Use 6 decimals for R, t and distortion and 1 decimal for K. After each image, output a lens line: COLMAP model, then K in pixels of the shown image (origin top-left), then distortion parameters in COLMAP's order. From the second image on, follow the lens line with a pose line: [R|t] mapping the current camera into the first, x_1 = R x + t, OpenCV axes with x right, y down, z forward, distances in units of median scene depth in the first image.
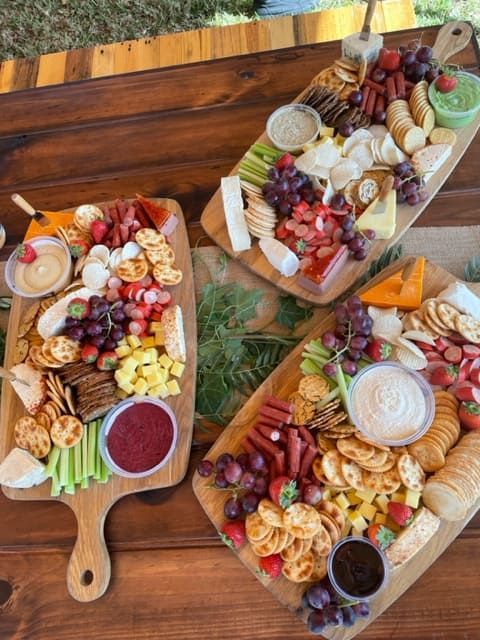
lens RADIAL K [[528.9, 0, 240.0], [0, 528.9, 320.0], [0, 0, 1]] dist [-0.001462, -0.012966]
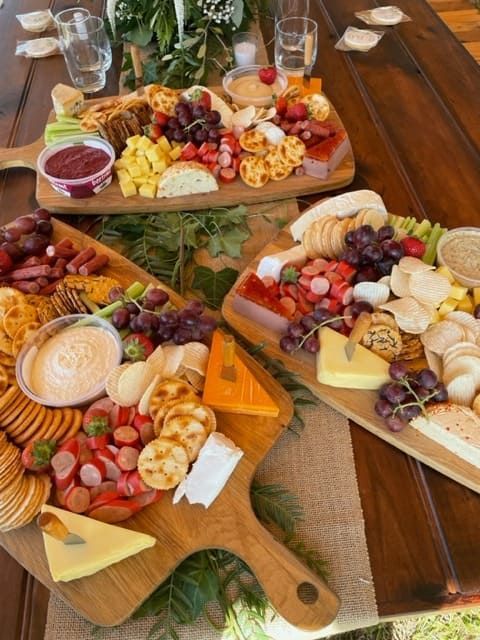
lens RADIAL K [[528.9, 0, 240.0], [0, 528.9, 320.0], [0, 0, 1]] dist [-0.001462, -0.012966]
pose [[0.055096, 0.866799, -0.495605, 0.546339], [-0.920462, 0.236441, 0.311201, -0.291868], [0.386930, 0.439039, 0.810882, 0.356626]]
